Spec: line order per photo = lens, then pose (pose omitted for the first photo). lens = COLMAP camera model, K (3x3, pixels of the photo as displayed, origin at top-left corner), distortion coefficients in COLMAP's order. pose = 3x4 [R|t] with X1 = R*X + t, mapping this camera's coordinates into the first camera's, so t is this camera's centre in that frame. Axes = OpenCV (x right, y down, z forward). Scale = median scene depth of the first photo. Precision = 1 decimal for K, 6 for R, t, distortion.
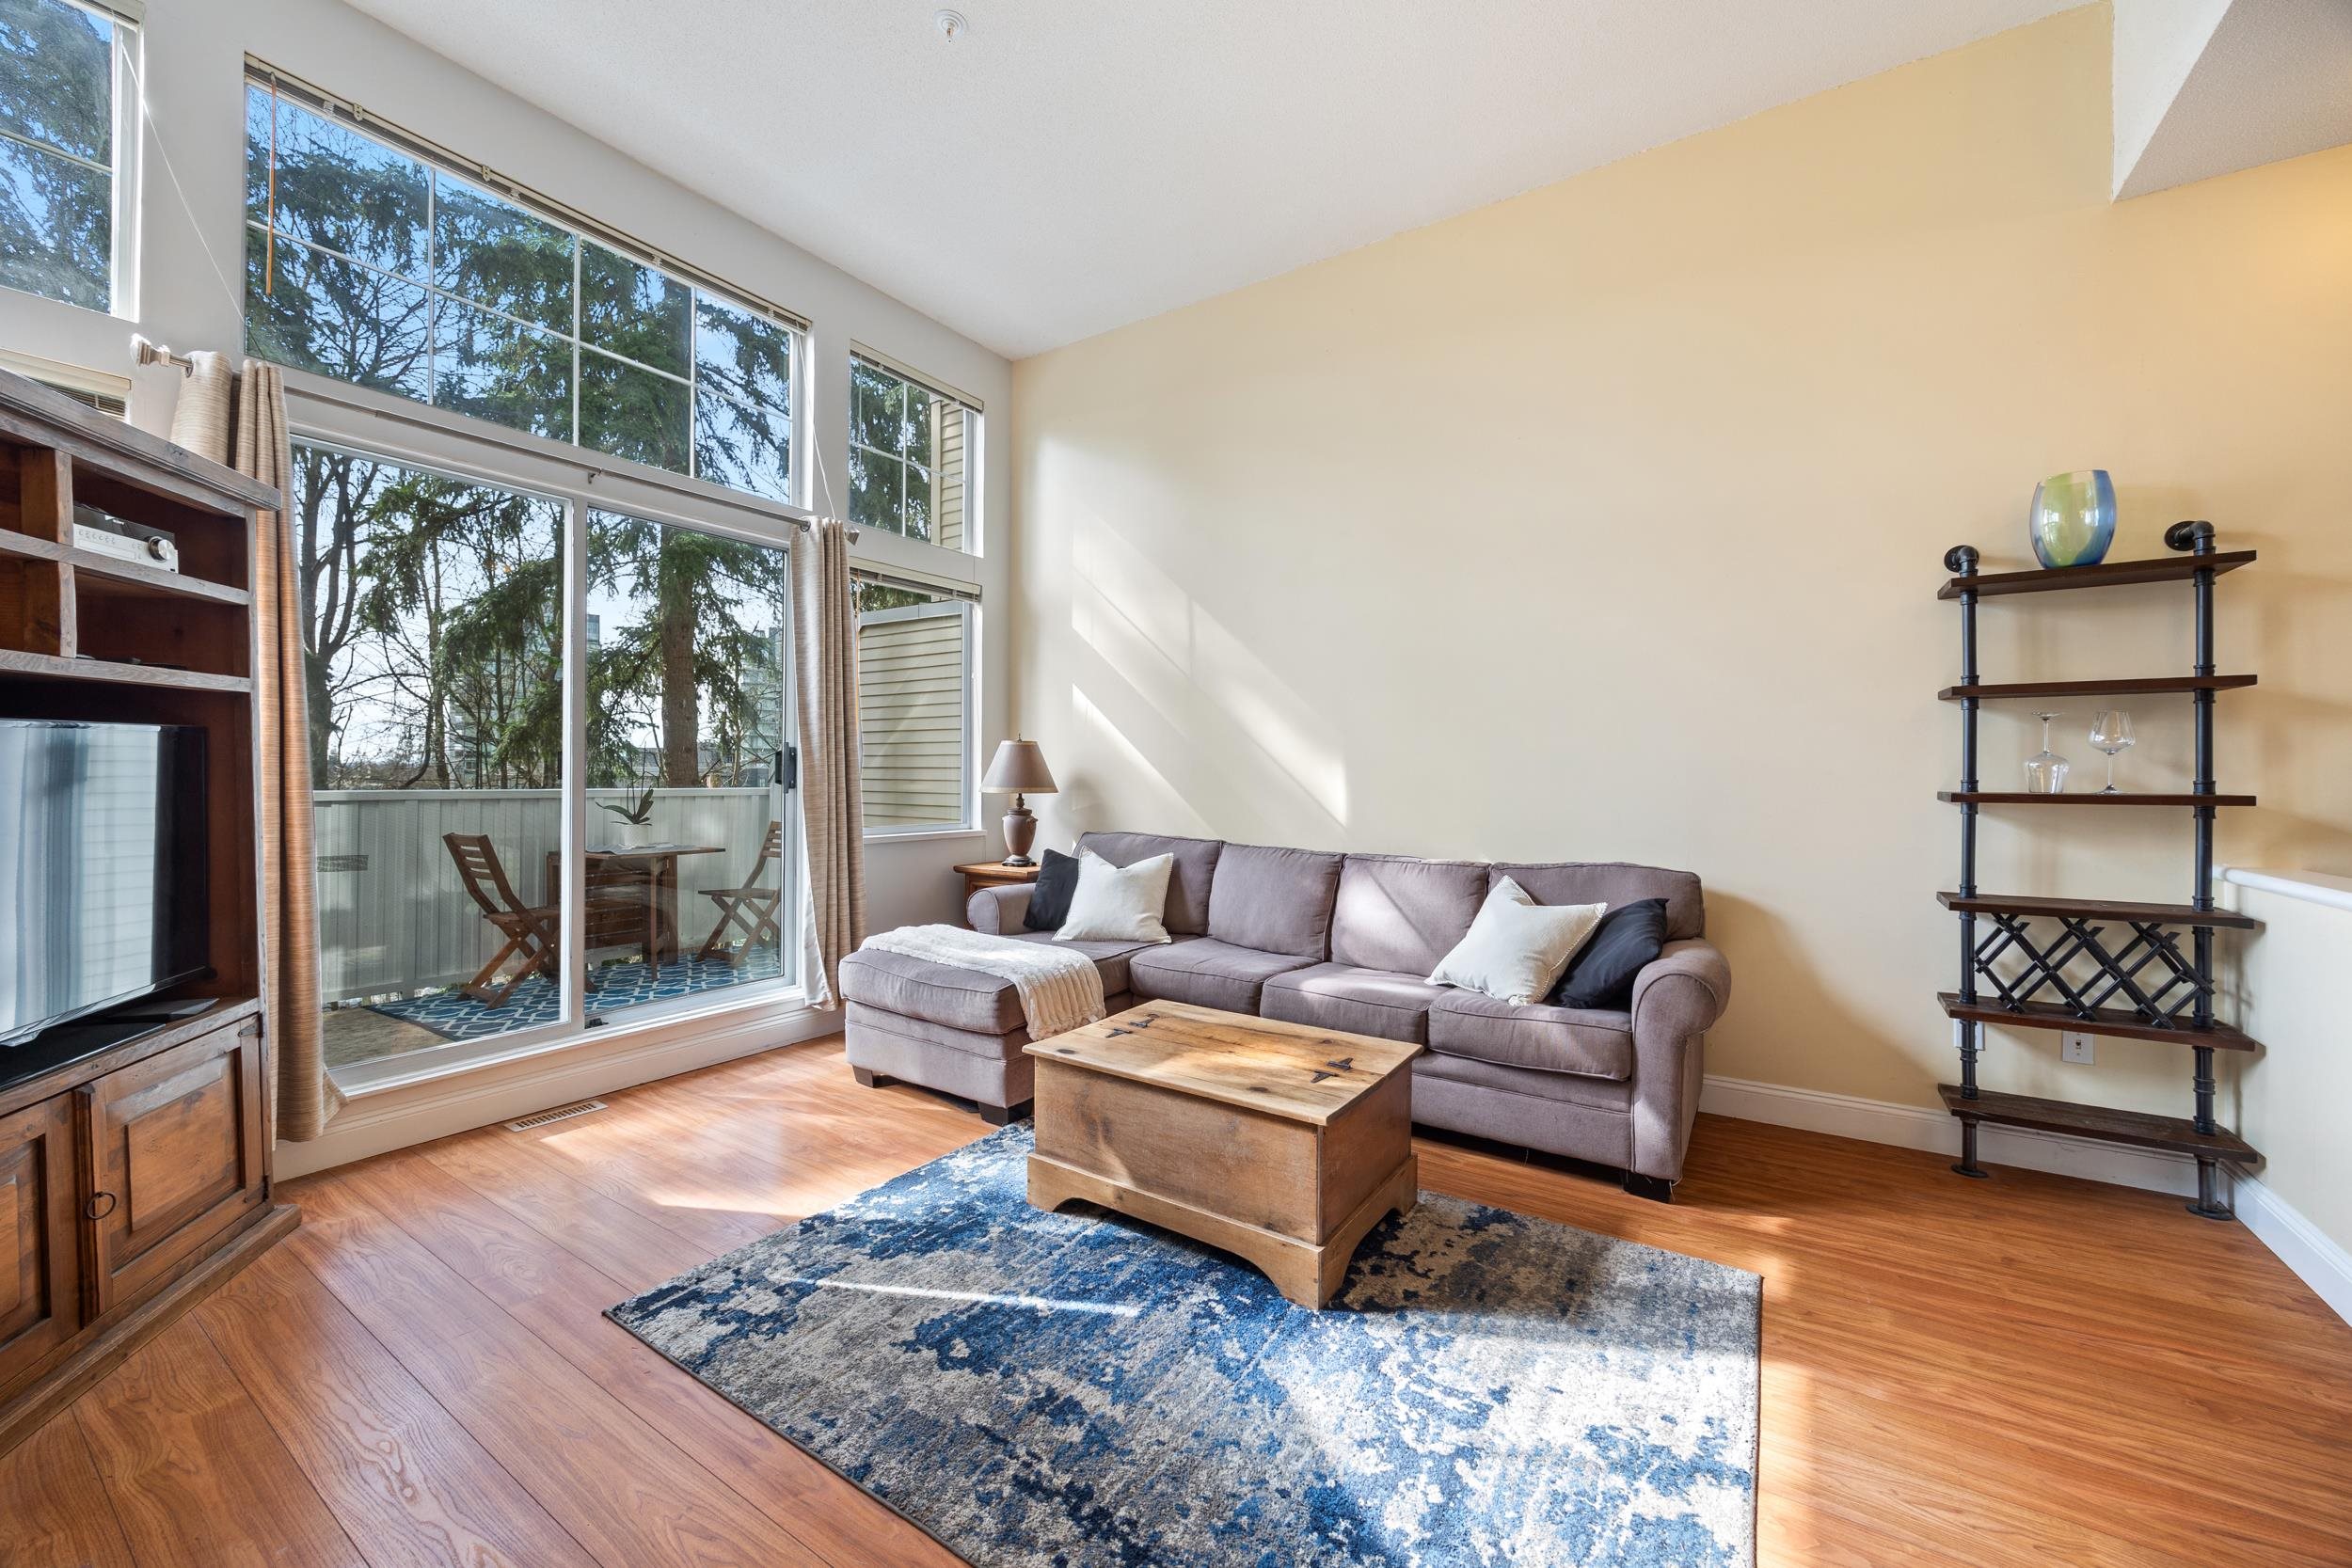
lens RADIAL K [[903.2, 0, 1177.0], [0, 903.2, 771.1], [0, 0, 1]] dist [-0.001399, -0.000533]
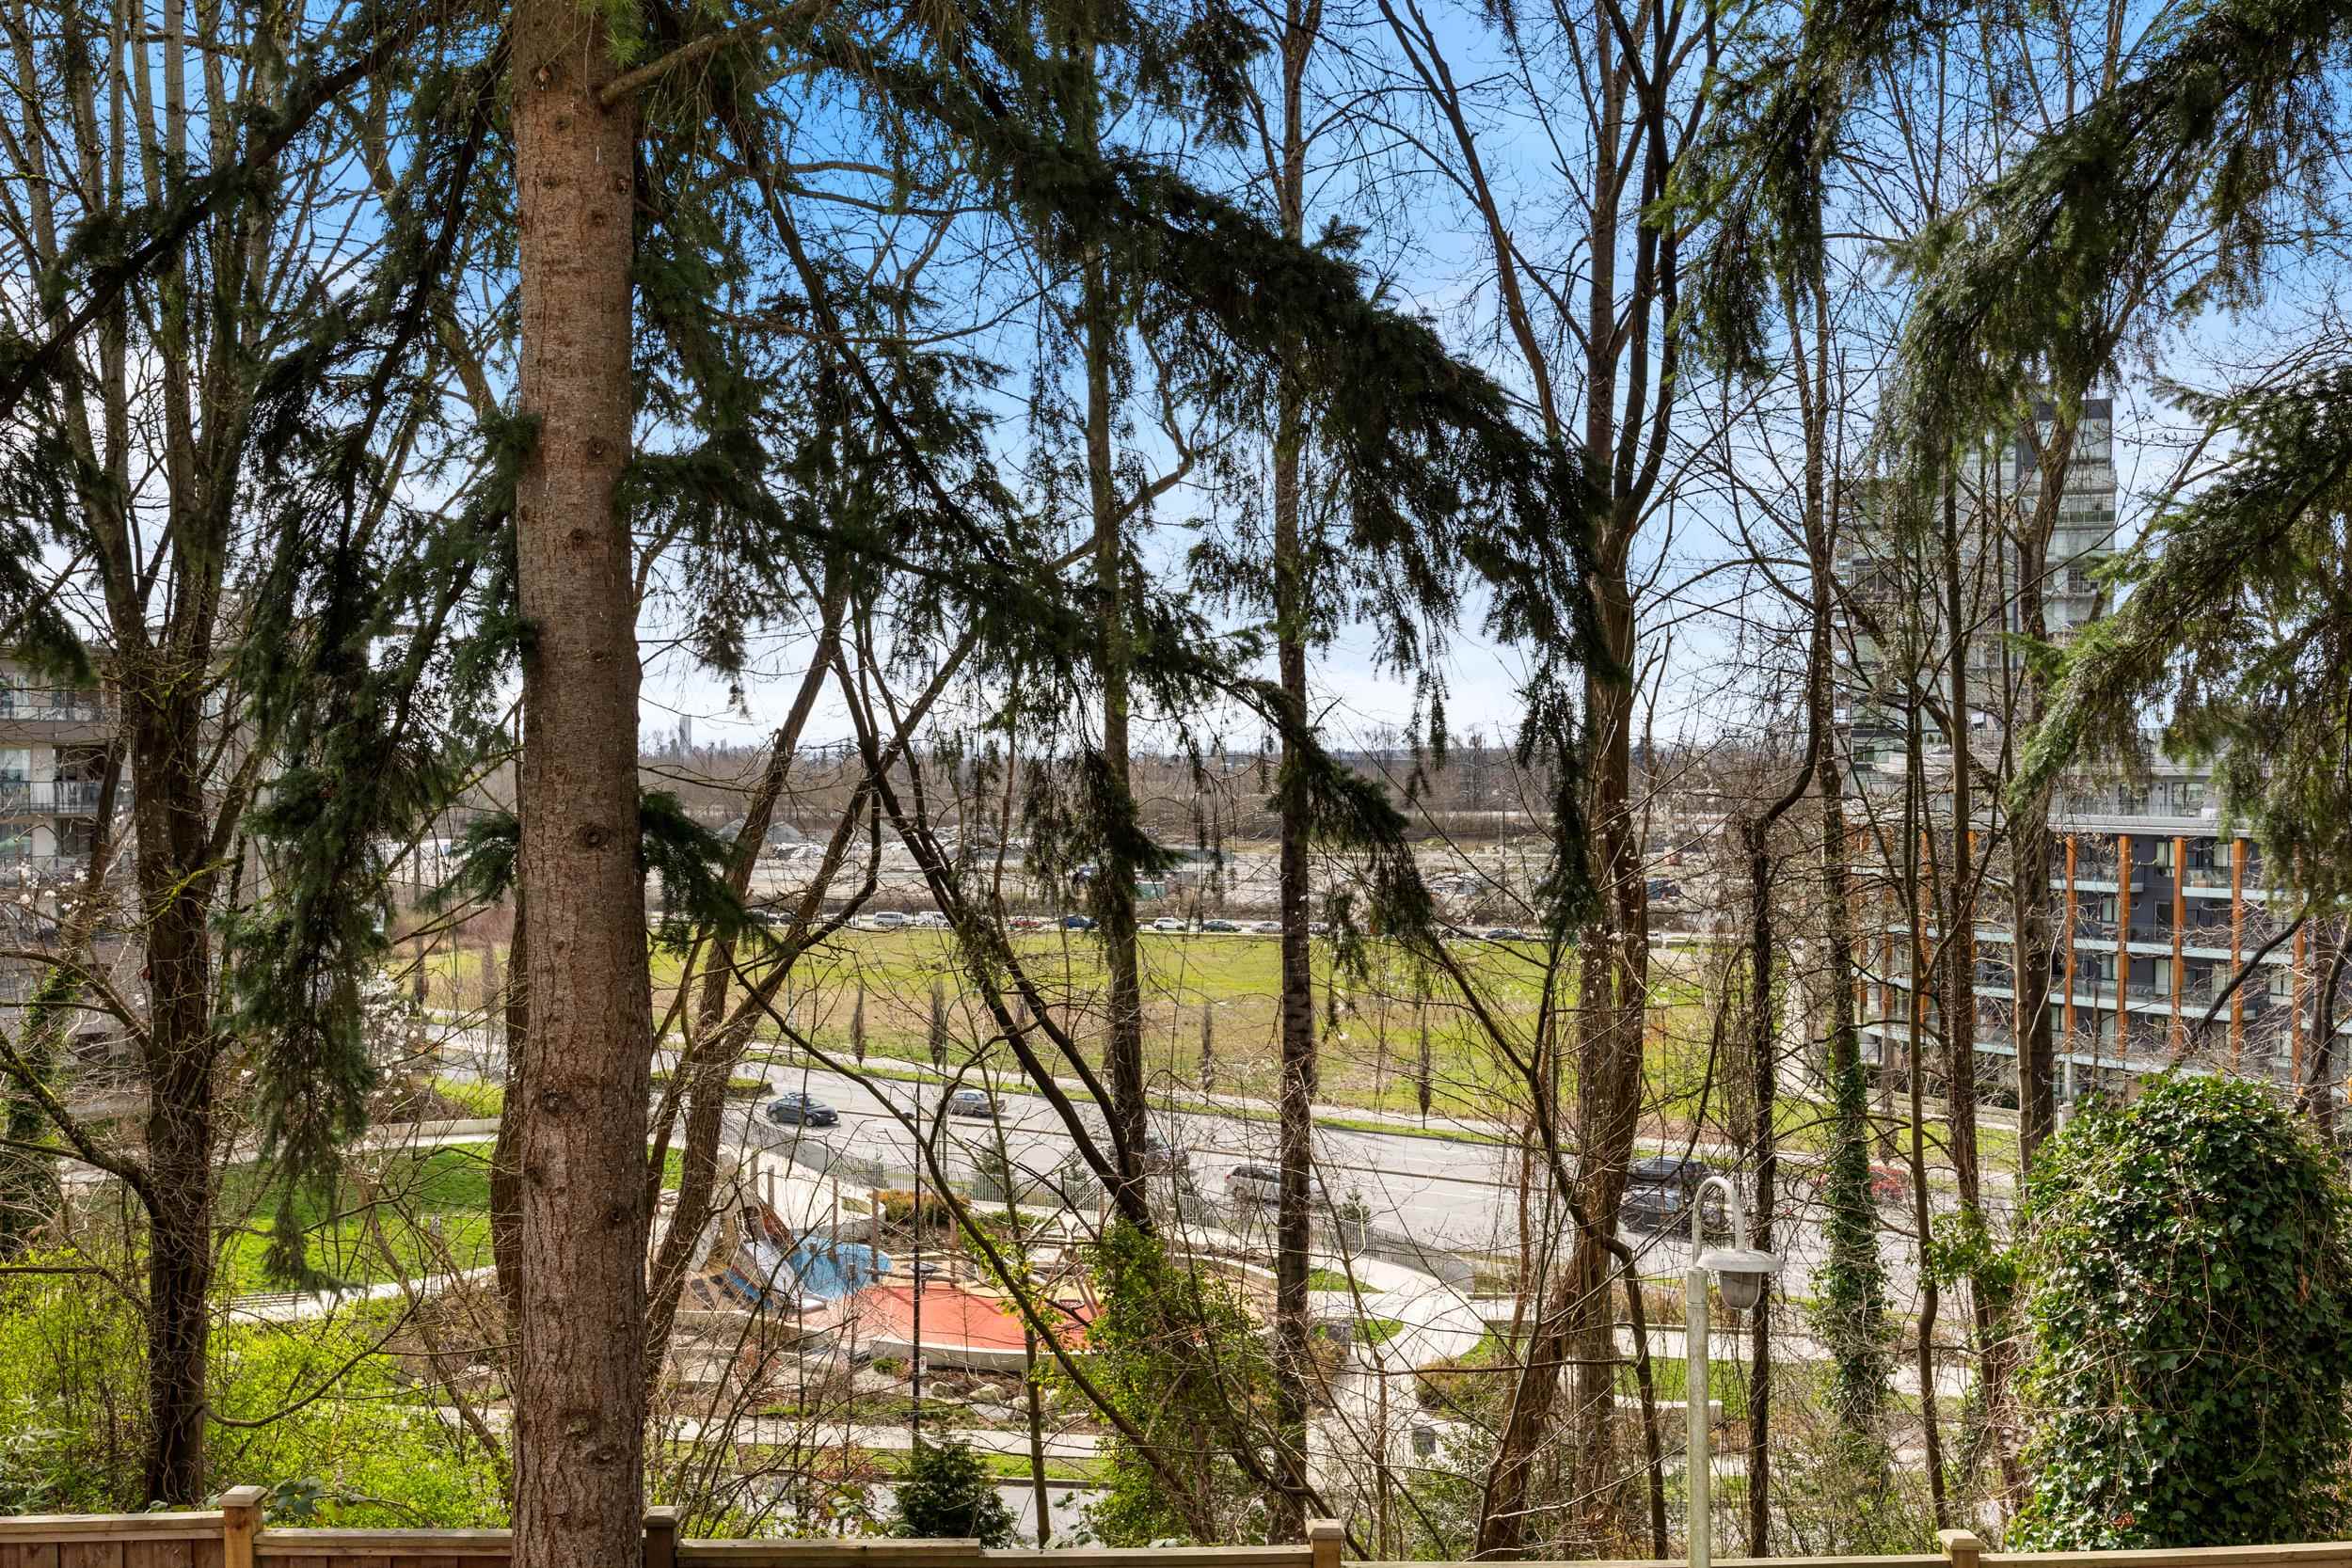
lens RADIAL K [[2238.8, 0, 1174.0], [0, 2238.8, 823.9], [0, 0, 1]] dist [0.008402, 0.006377]
pose [[0.574155, 0.016510, -0.818580, -1.805360], [0.004710, 0.999714, 0.023468, -0.064613], [0.818733, -0.017330, 0.573912, 1.988308]]
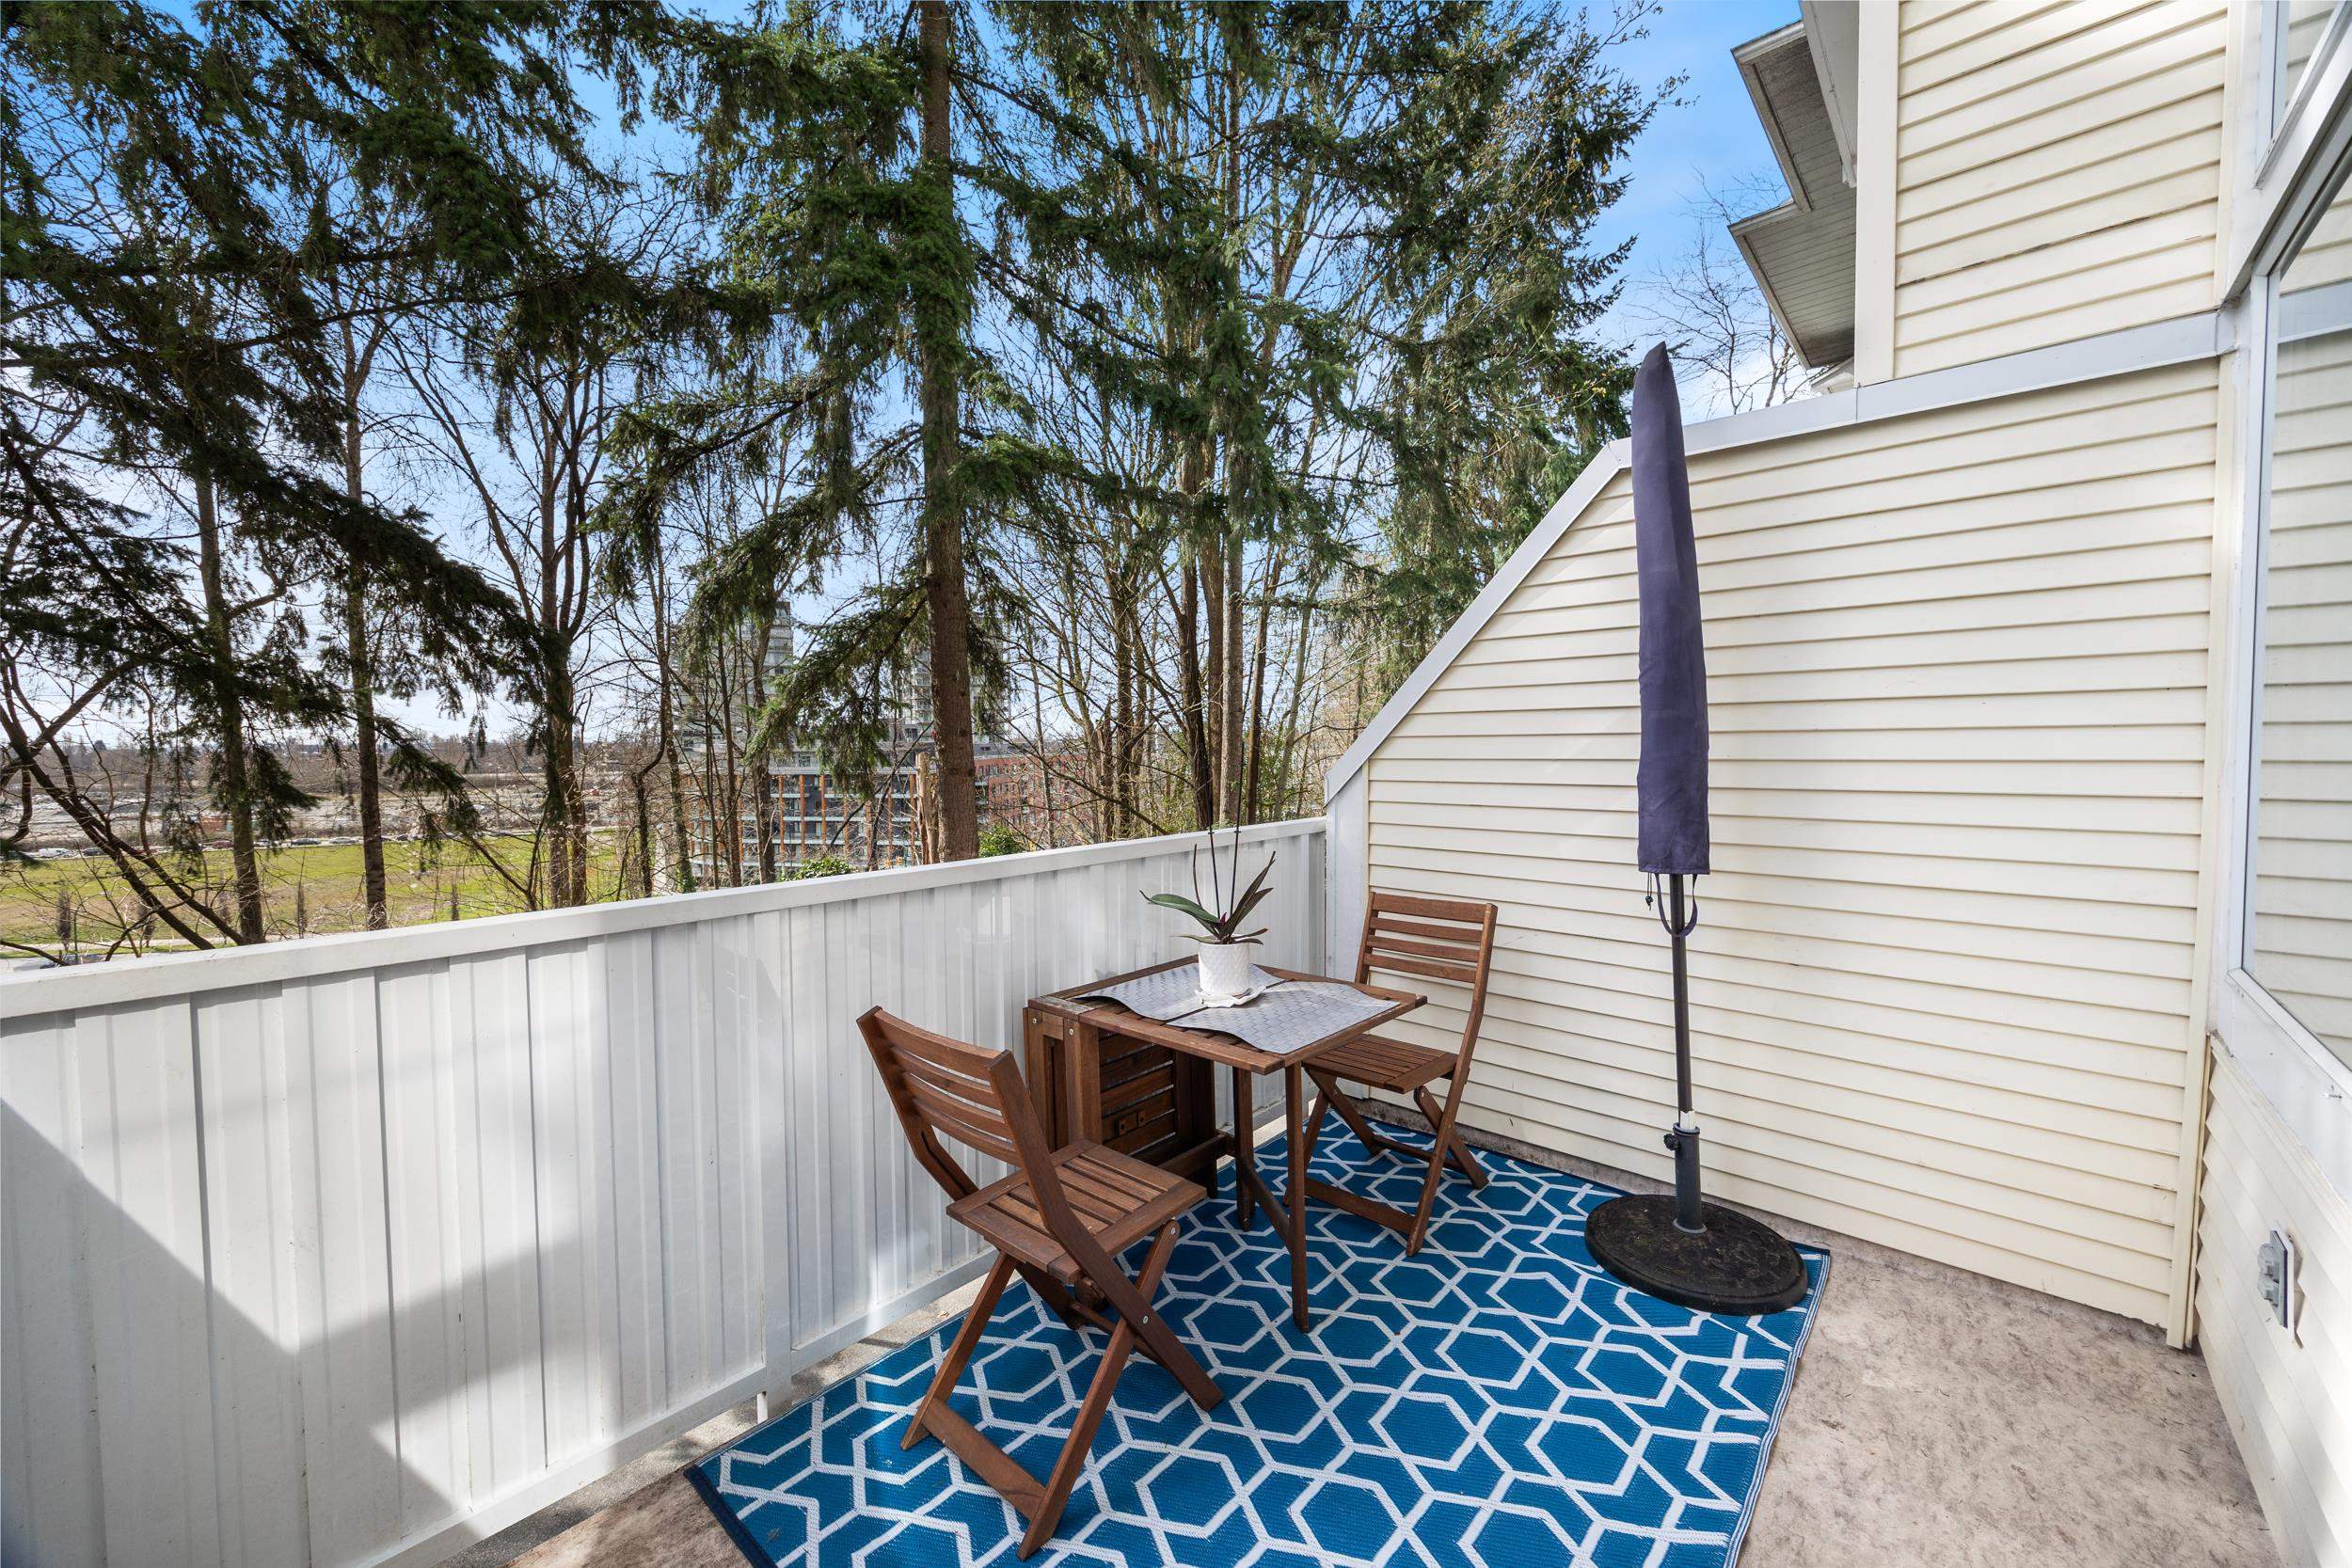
lens RADIAL K [[886.6, 0, 1181.5], [0, 886.6, 777.3], [0, 0, 1]] dist [-0.002848, -0.000244]
pose [[0.988085, -0.009631, -0.153607, -1.373795], [0.015983, 0.999065, 0.040173, -0.077509], [0.153076, -0.042150, 0.987315, 1.474423]]
